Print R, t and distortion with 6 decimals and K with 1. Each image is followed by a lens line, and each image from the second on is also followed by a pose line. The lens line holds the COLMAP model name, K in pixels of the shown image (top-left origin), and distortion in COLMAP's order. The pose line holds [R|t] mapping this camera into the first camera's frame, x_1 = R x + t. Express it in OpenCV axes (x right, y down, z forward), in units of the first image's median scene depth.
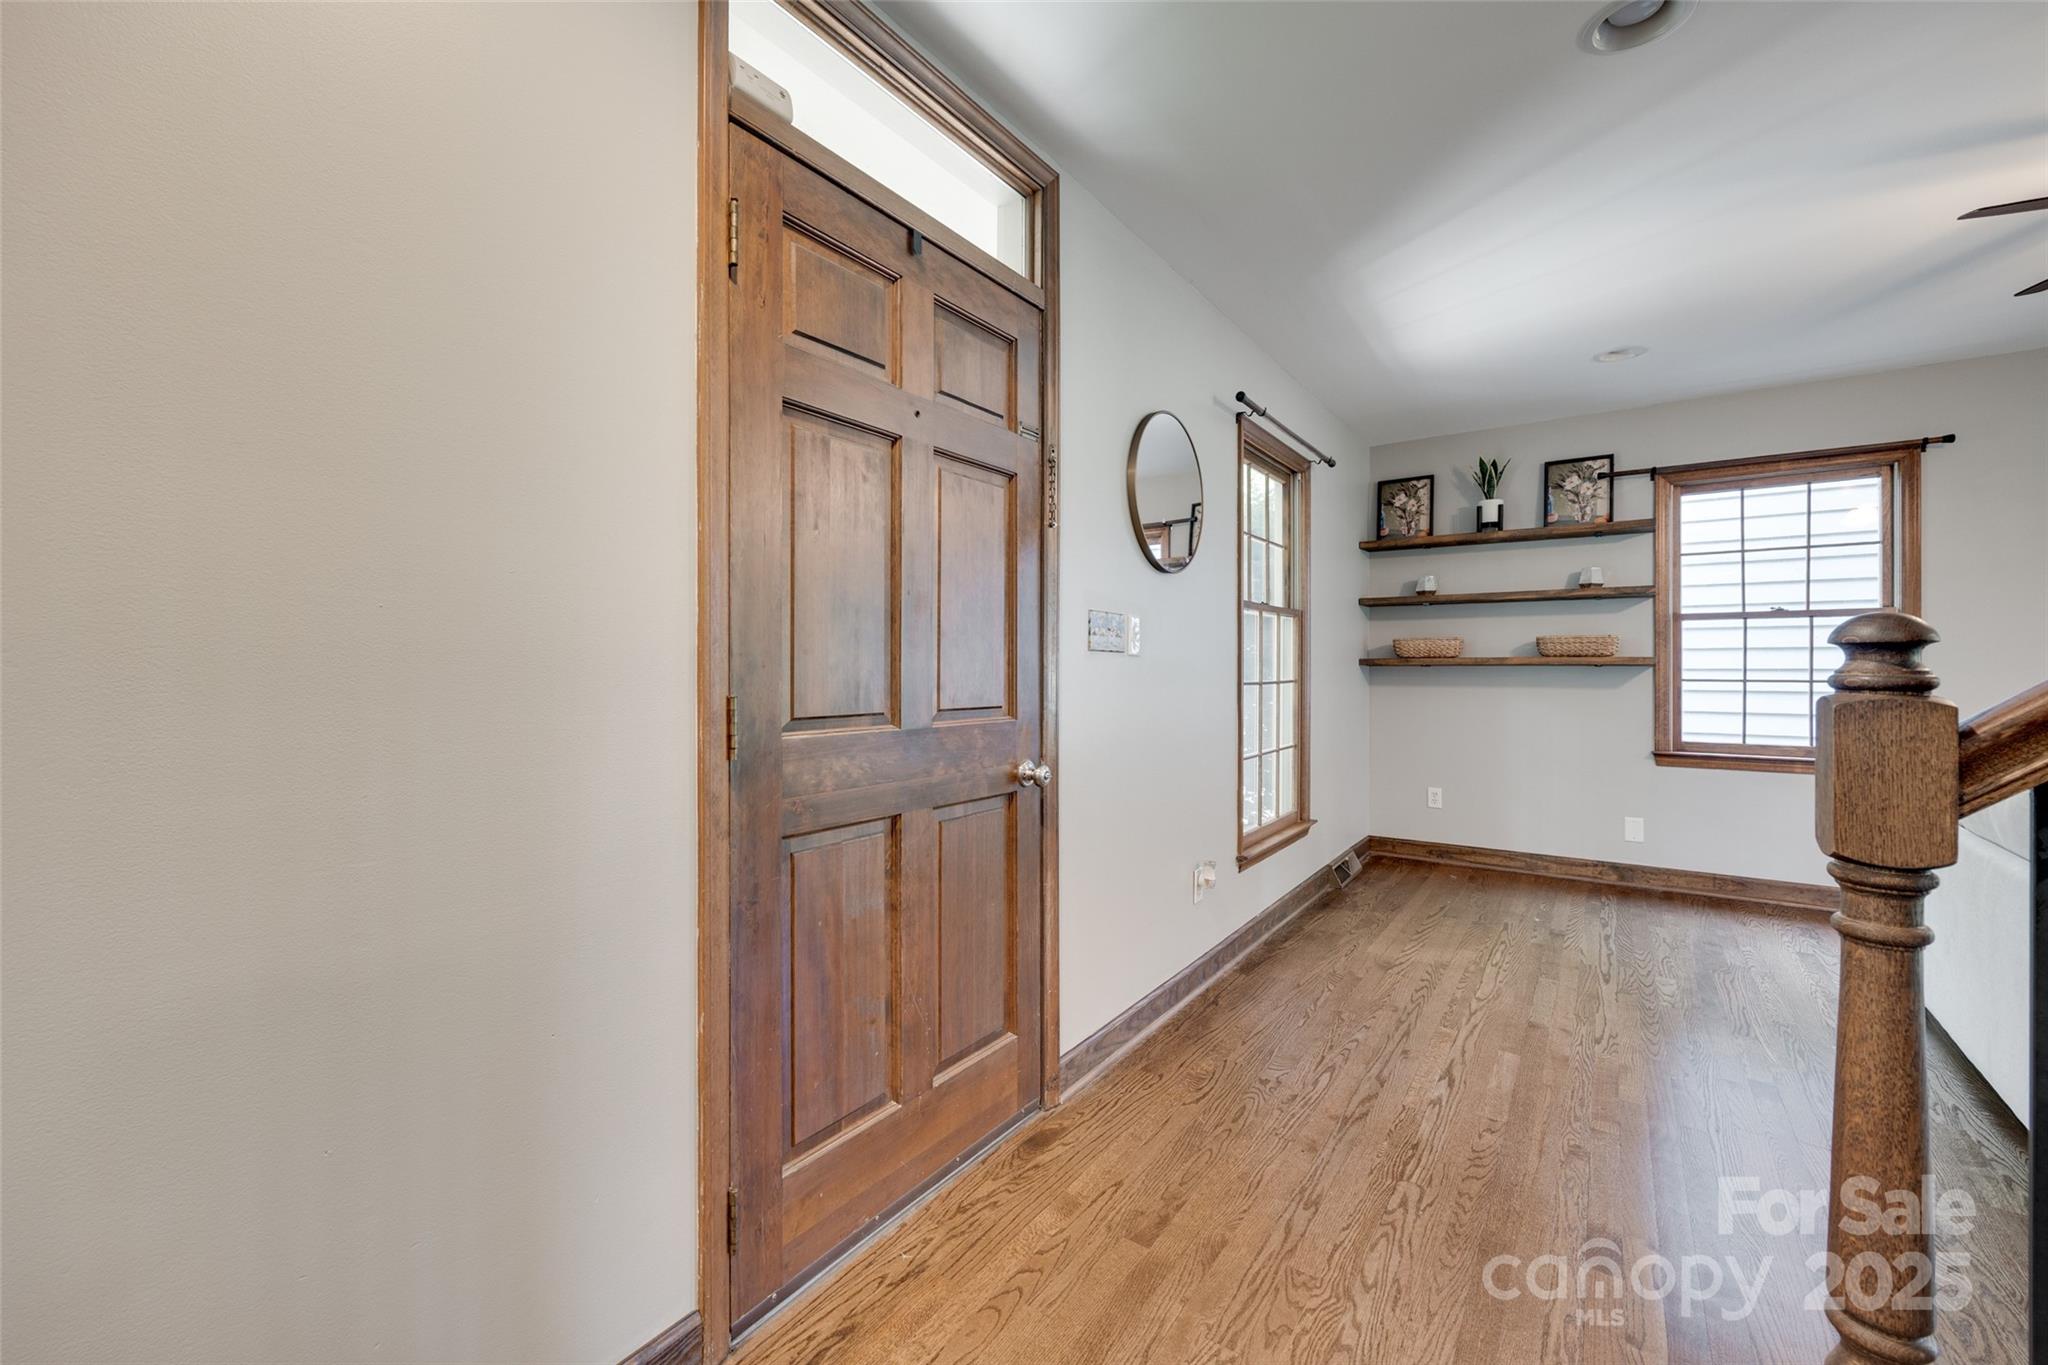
lens RADIAL K [[823.3, 0, 1010.8], [0, 823.3, 671.0], [0, 0, 1]] dist [-0.002837, -0.000008]
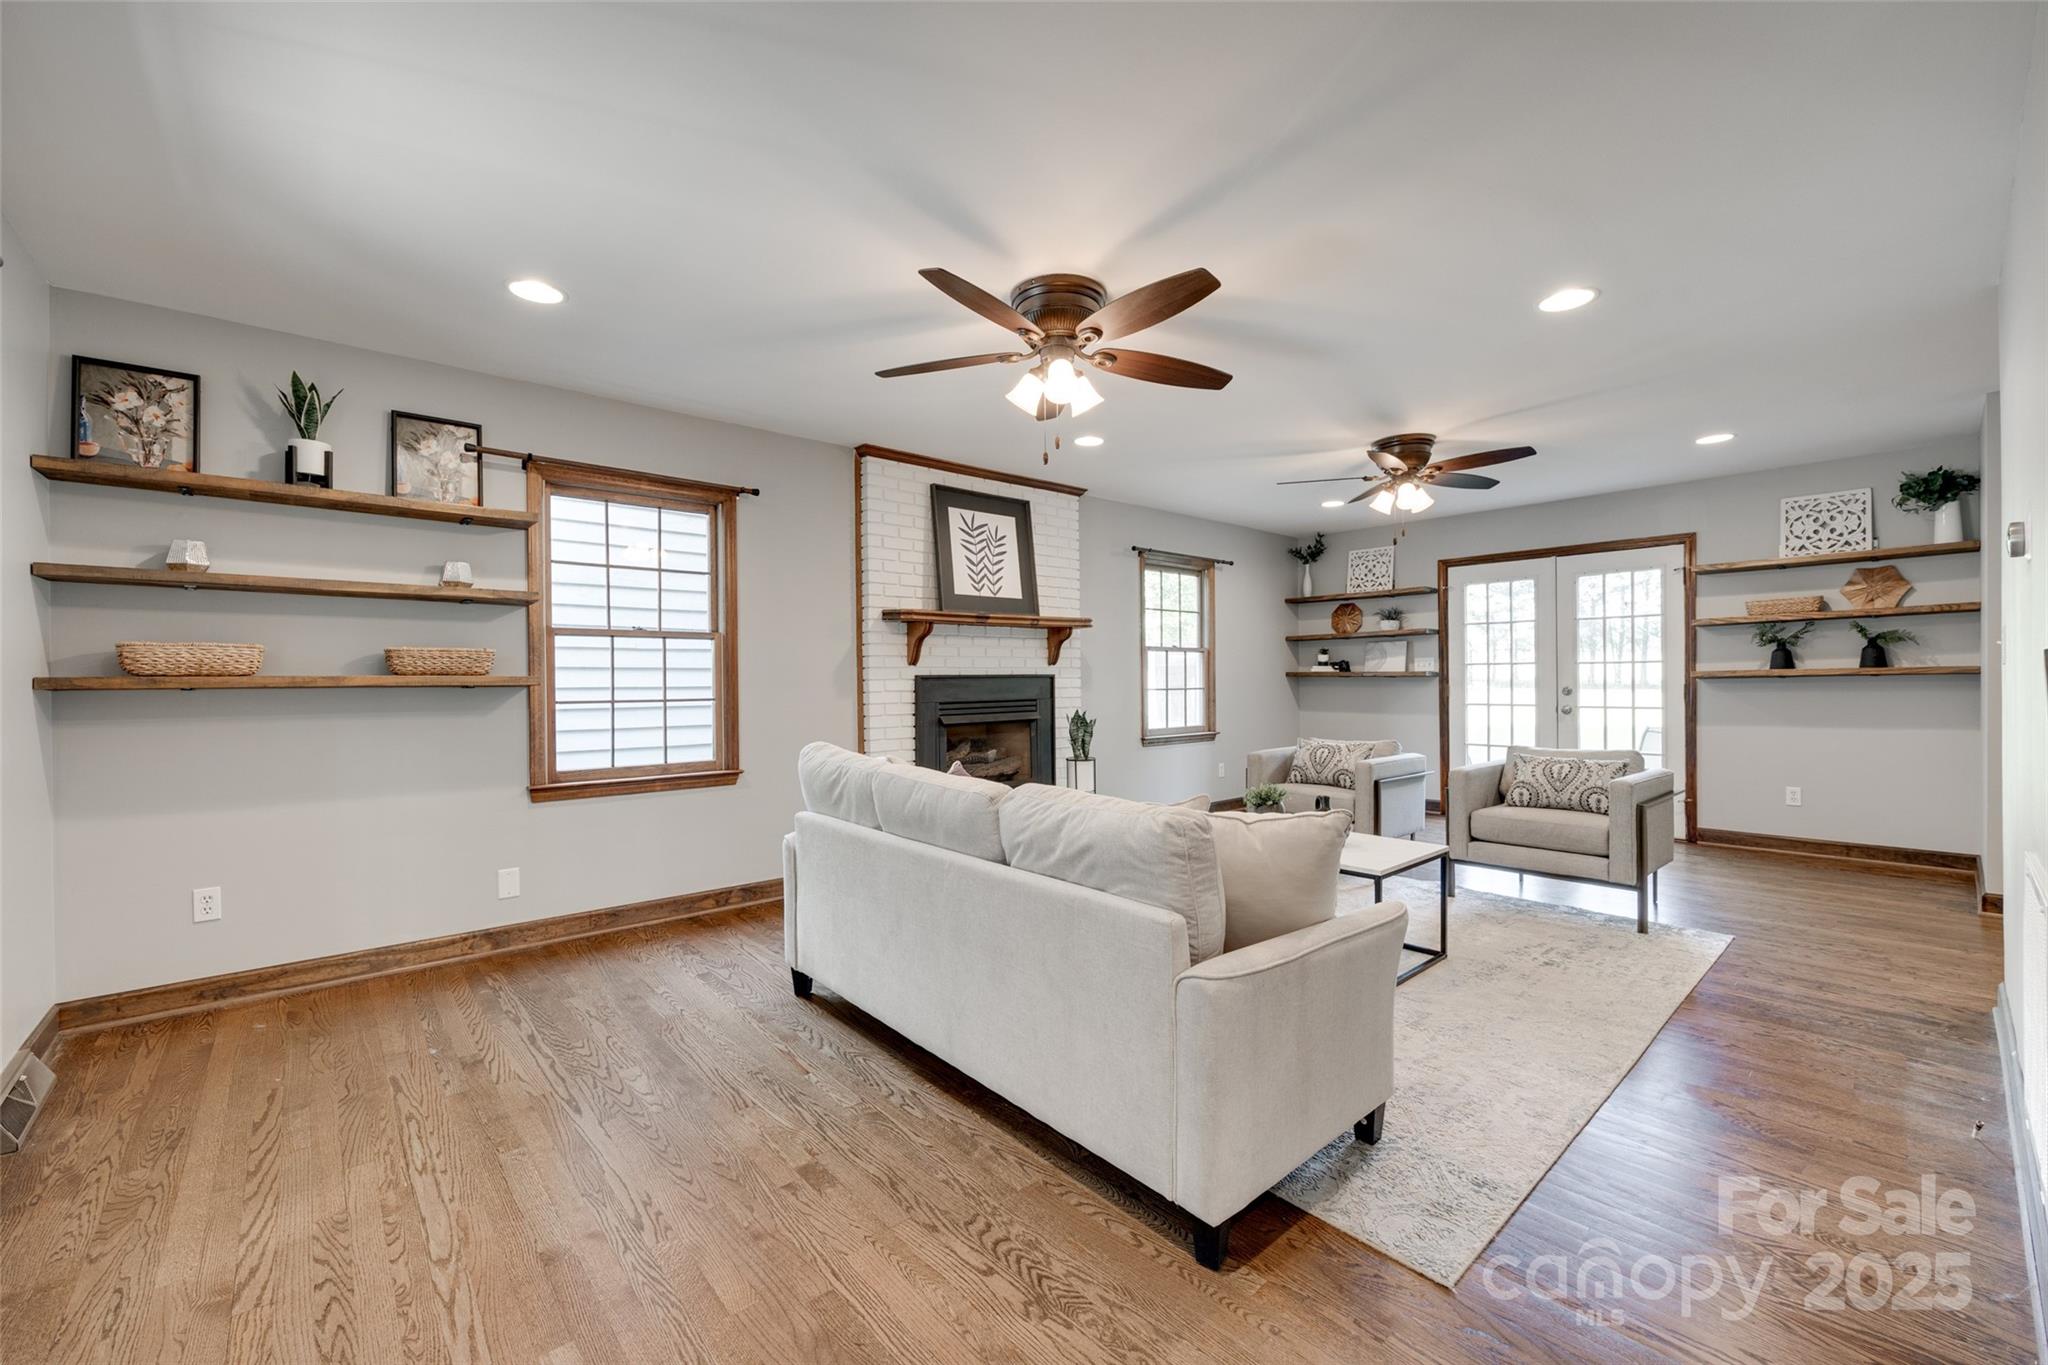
lens RADIAL K [[820.6, 0, 1024.4], [0, 820.6, 685.4], [0, 0, 1]] dist [-0.007251, 0.000058]
pose [[0.220502, -0.004744, 0.975375, 0.067220], [0.013880, 0.999902, 0.001726, -0.001933], [-0.975288, 0.013157, 0.220546, 0.309914]]
